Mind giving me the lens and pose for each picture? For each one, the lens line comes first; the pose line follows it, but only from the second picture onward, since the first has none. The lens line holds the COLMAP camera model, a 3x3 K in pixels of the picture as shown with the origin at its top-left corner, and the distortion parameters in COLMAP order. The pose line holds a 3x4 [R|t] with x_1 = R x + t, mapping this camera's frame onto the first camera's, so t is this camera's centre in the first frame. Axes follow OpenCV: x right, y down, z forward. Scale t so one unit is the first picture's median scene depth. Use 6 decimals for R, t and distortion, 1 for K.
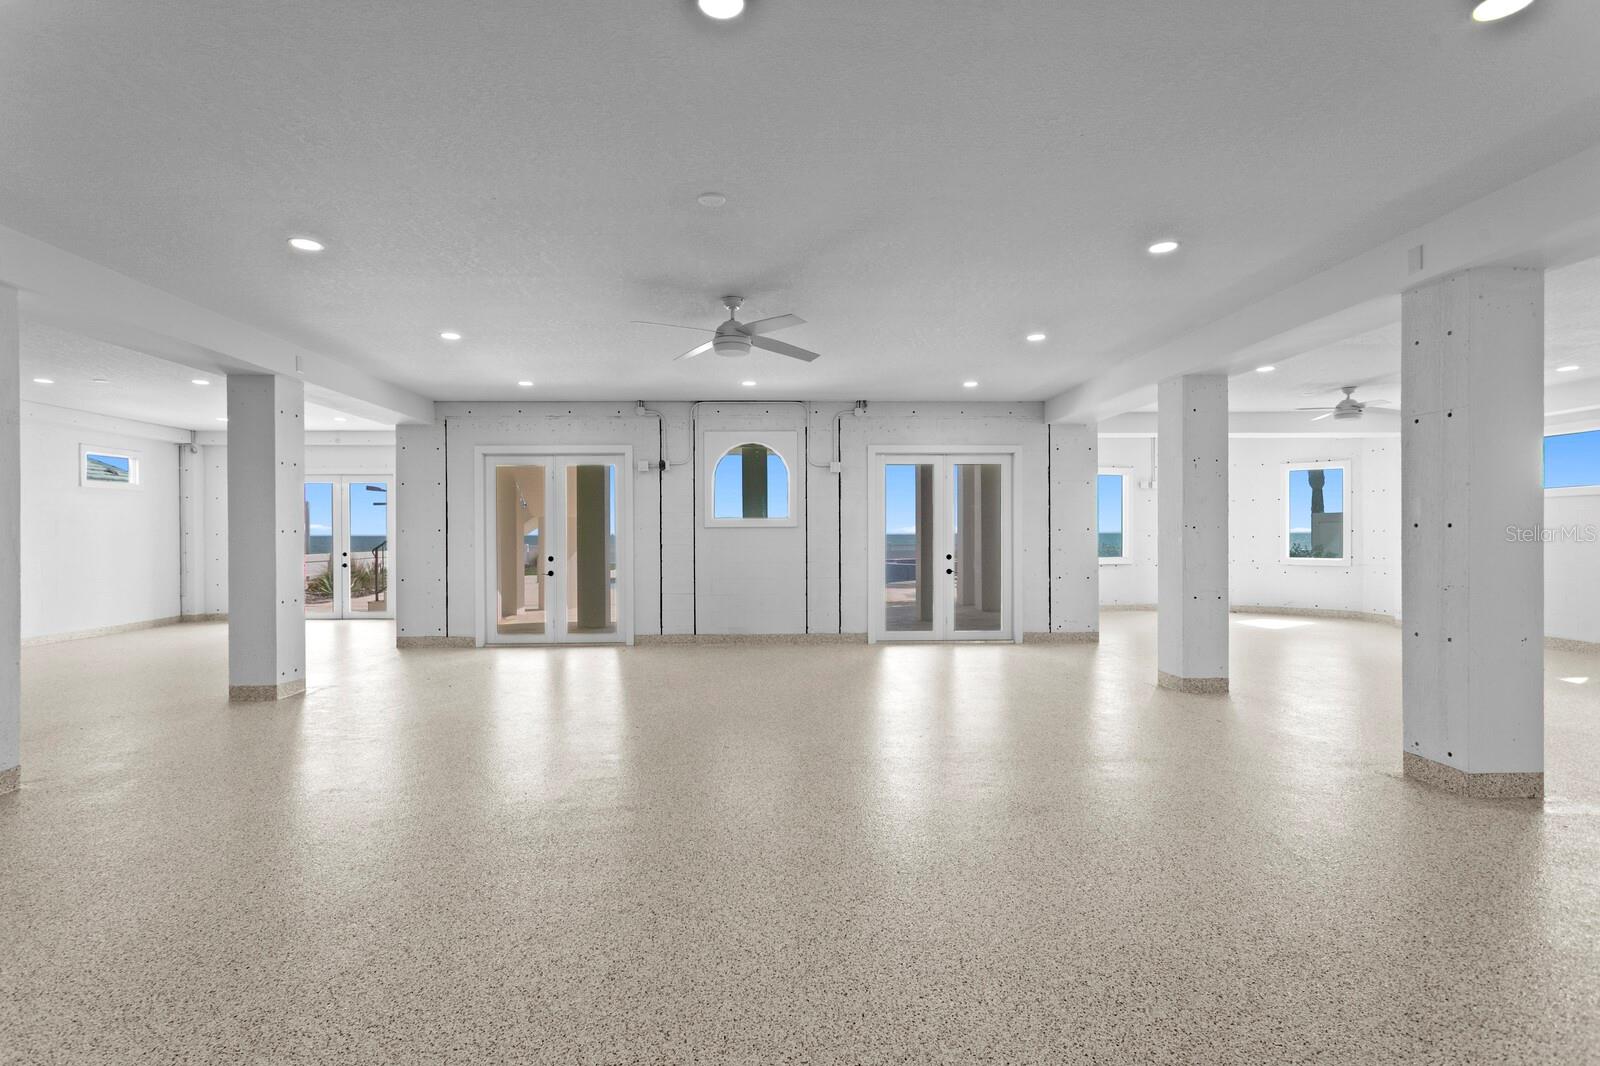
lens RADIAL K [[801.1, 0, 798.3], [0, 801.1, 533.5], [0, 0, 1]] dist [0.002226, -0.000390]
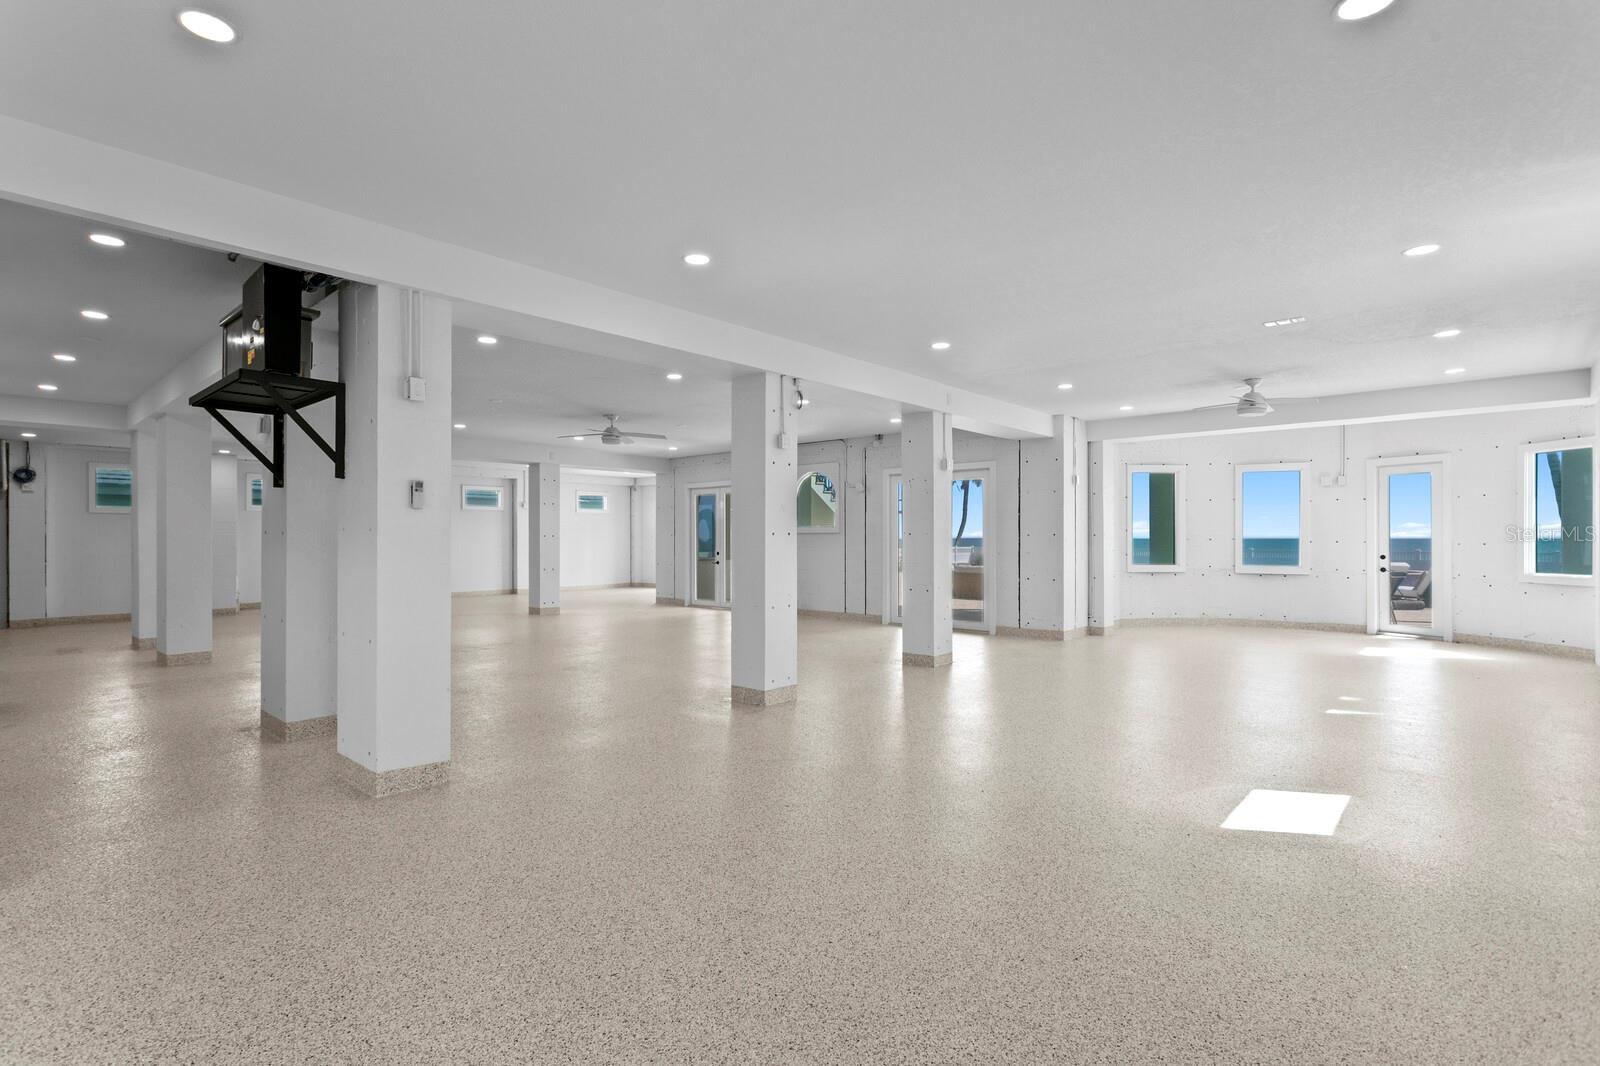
lens RADIAL K [[758.8, 0, 802.1], [0, 758.8, 537.7], [0, 0, 1]] dist [0.006125, 0.002467]
pose [[0.735099, 0.003753, -0.677950, 0.751303], [-0.002285, 0.999993, 0.003058, -0.003418], [0.677956, -0.000699, 0.735102, 0.019027]]
